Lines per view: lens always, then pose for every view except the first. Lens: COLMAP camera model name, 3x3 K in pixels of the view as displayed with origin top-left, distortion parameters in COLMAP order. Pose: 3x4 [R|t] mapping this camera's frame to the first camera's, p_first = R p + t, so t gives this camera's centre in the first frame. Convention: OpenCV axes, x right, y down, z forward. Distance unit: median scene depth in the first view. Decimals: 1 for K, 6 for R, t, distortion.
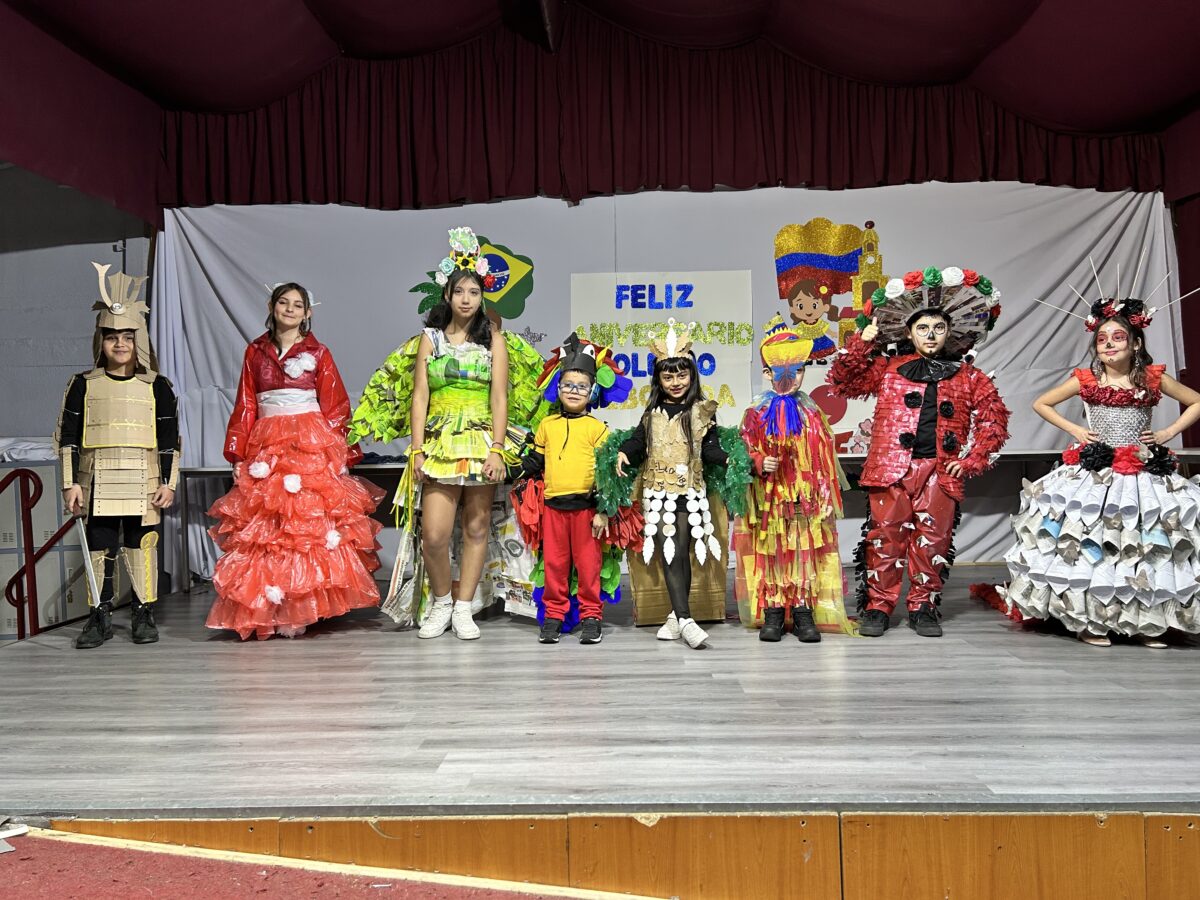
lens RADIAL K [[896.4, 0, 596.5], [0, 896.4, 453.4], [0, 0, 1]] dist [0.068016, -0.076589]
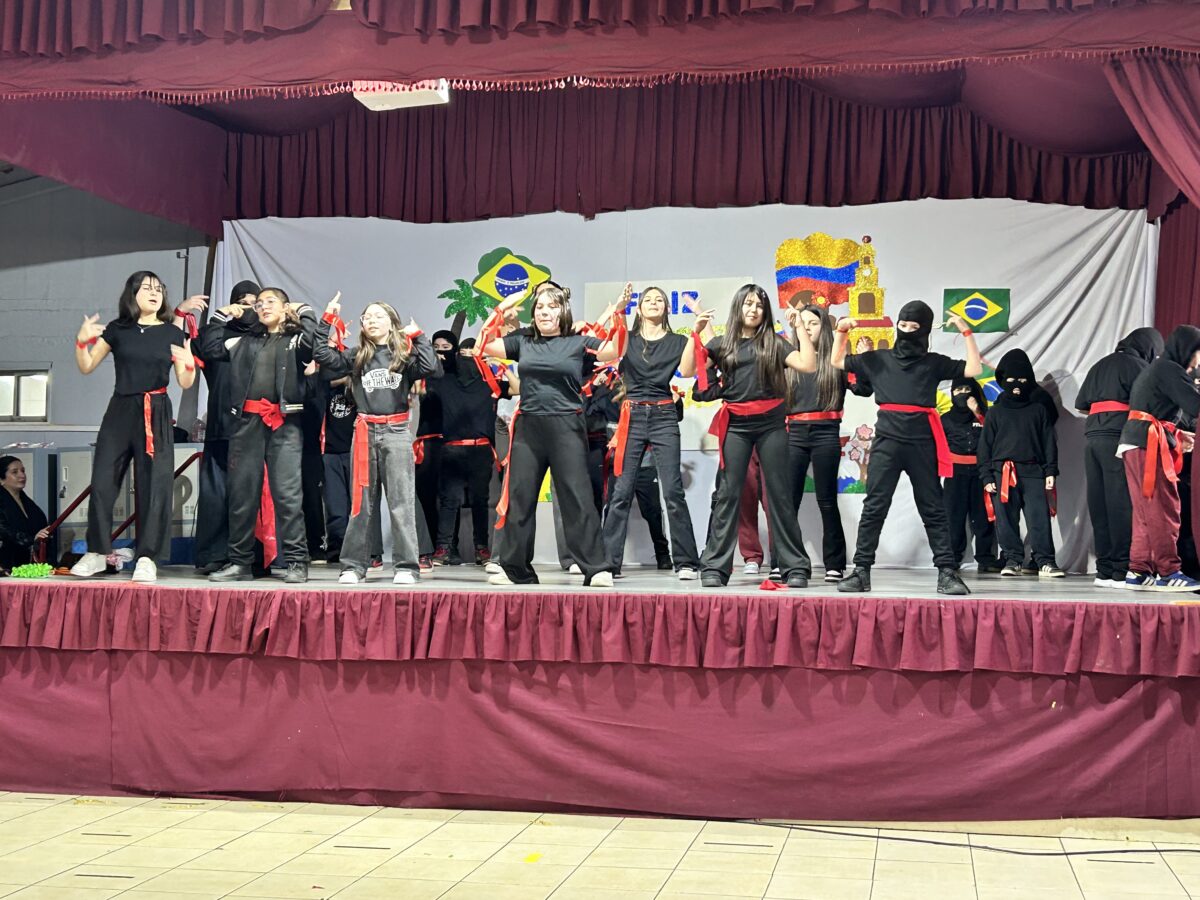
lens RADIAL K [[1650.7, 0, 605.7], [0, 1650.7, 420.6], [0, 0, 1]] dist [0.250636, -0.877909]
pose [[0.987520, 0.019750, -0.156250, 0.615308], [-0.027937, 0.998340, -0.050373, 0.124115], [0.154996, 0.054110, 0.986432, -1.861842]]
